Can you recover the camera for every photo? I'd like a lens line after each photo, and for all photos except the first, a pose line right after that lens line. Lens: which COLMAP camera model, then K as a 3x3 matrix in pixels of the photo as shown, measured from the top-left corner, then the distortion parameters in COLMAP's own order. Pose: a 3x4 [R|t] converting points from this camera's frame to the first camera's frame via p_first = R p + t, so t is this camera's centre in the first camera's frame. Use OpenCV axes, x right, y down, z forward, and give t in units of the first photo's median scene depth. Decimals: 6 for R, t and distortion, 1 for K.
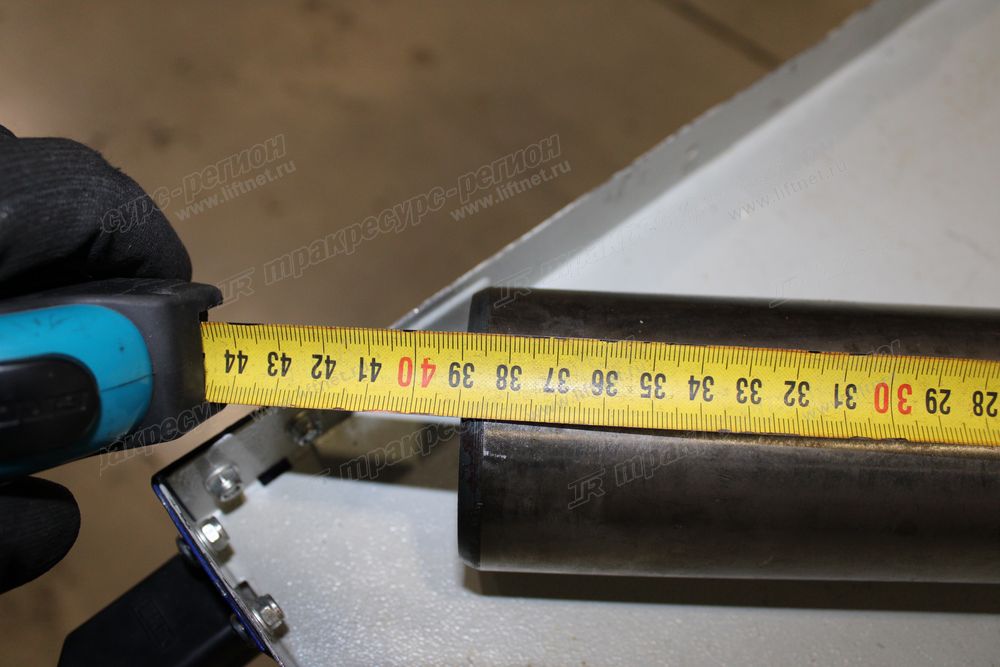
lens RADIAL K [[940.2, 0, 498.6], [0, 940.2, 332.4], [0, 0, 1]] dist [-0.148166, 0.000000]
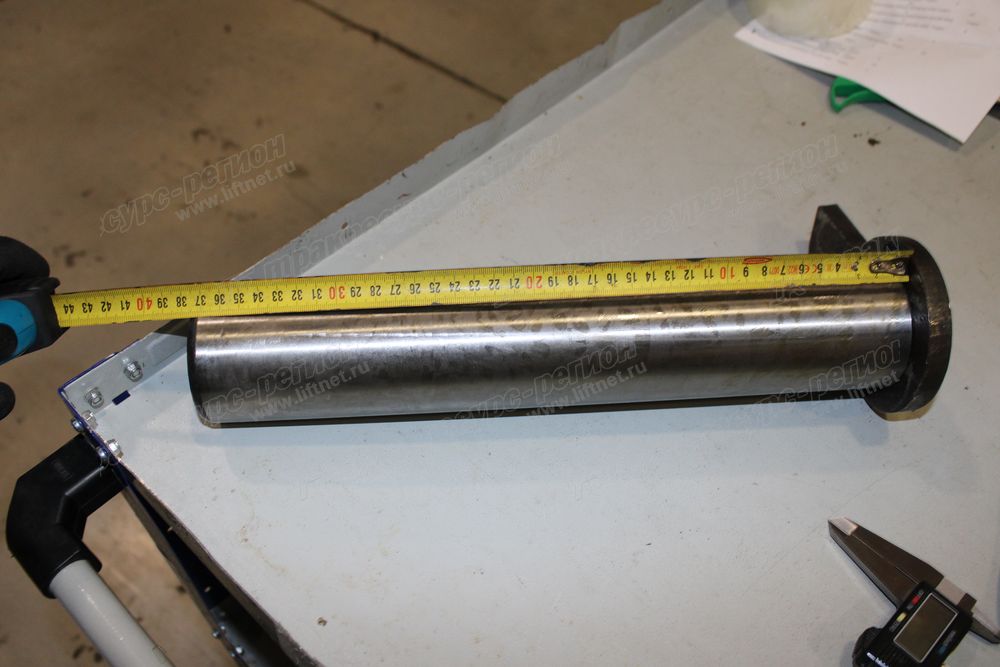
lens RADIAL K [[940.2, 0, 501.0], [0, 940.2, 335.8], [0, 0, 1]] dist [-0.148166, 0.000000]
pose [[0.989020, -0.116277, 0.091204, 0.594914], [0.106360, 0.988559, 0.106947, -0.031852], [-0.102596, -0.096072, 0.990073, -1.439728]]
